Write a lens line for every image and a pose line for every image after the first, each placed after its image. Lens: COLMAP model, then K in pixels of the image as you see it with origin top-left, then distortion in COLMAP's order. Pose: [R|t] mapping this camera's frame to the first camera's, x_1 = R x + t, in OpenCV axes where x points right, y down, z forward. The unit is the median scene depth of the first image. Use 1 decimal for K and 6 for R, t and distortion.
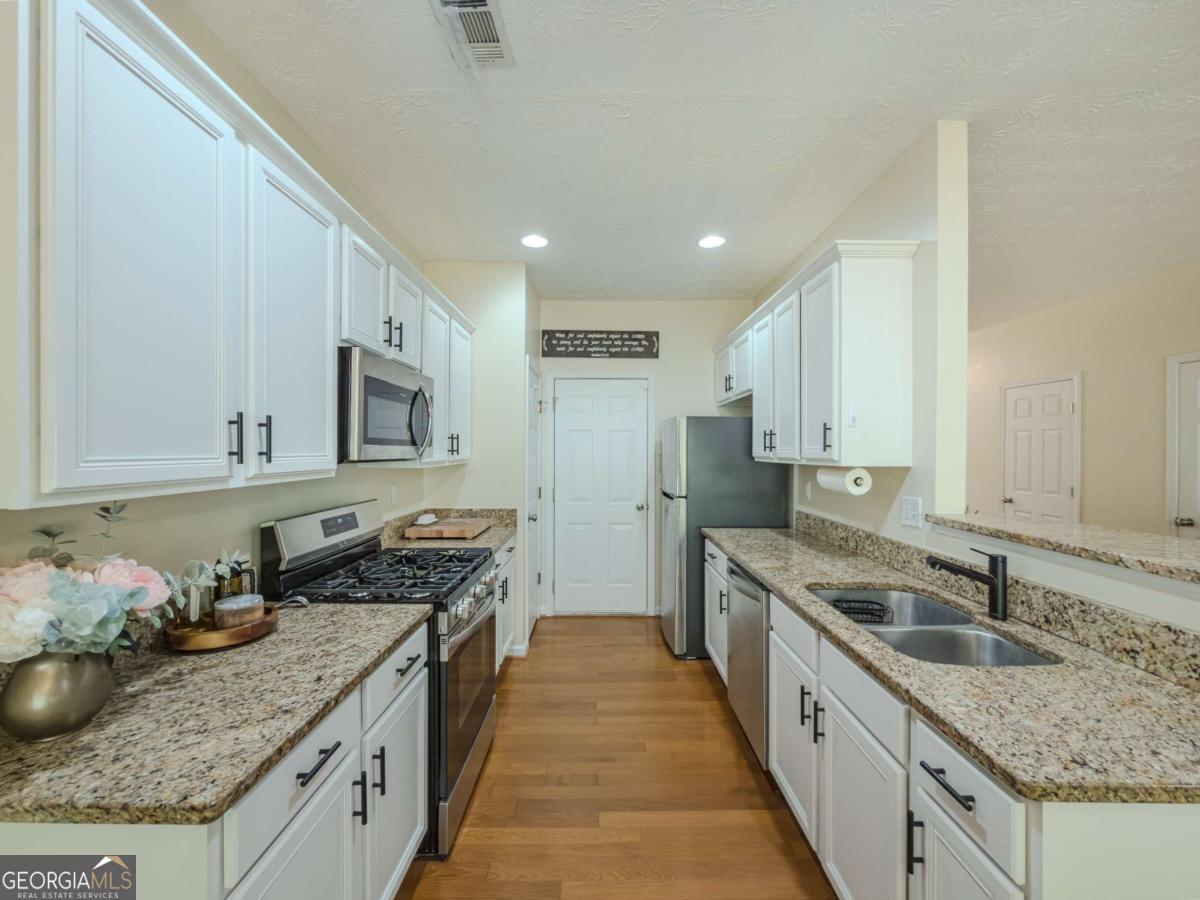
lens RADIAL K [[483.1, 0, 601.5], [0, 483.1, 452.2], [0, 0, 1]] dist [-0.002177, 0.000055]
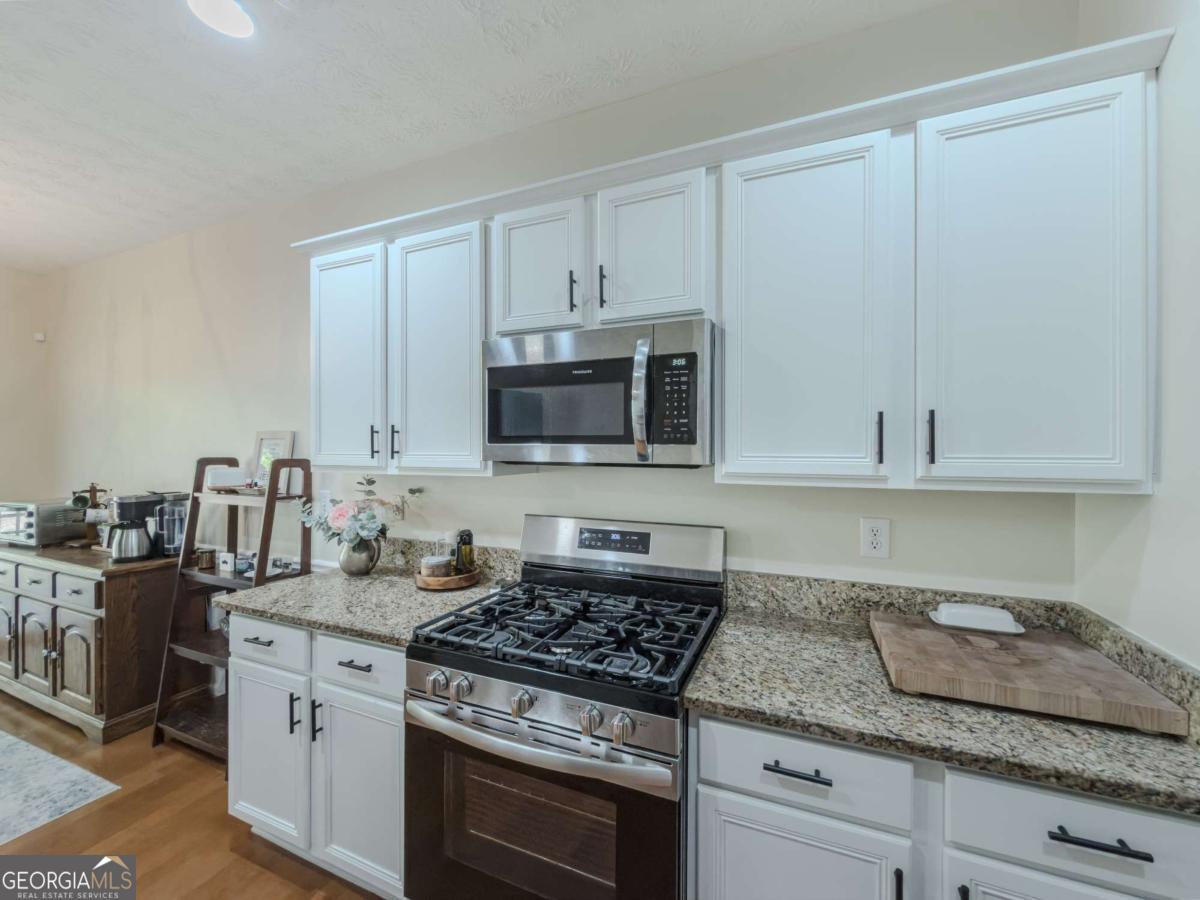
lens RADIAL K [[487.1, 0, 600.0], [0, 487.1, 450.0], [0, 0, 1]] dist [-0.002167, 0.000009]
pose [[-0.392241, 0.000575, -0.919862, 0.223248], [-0.005568, 0.999980, 0.002999, -0.007008], [0.919846, 0.006299, -0.392230, 1.268490]]
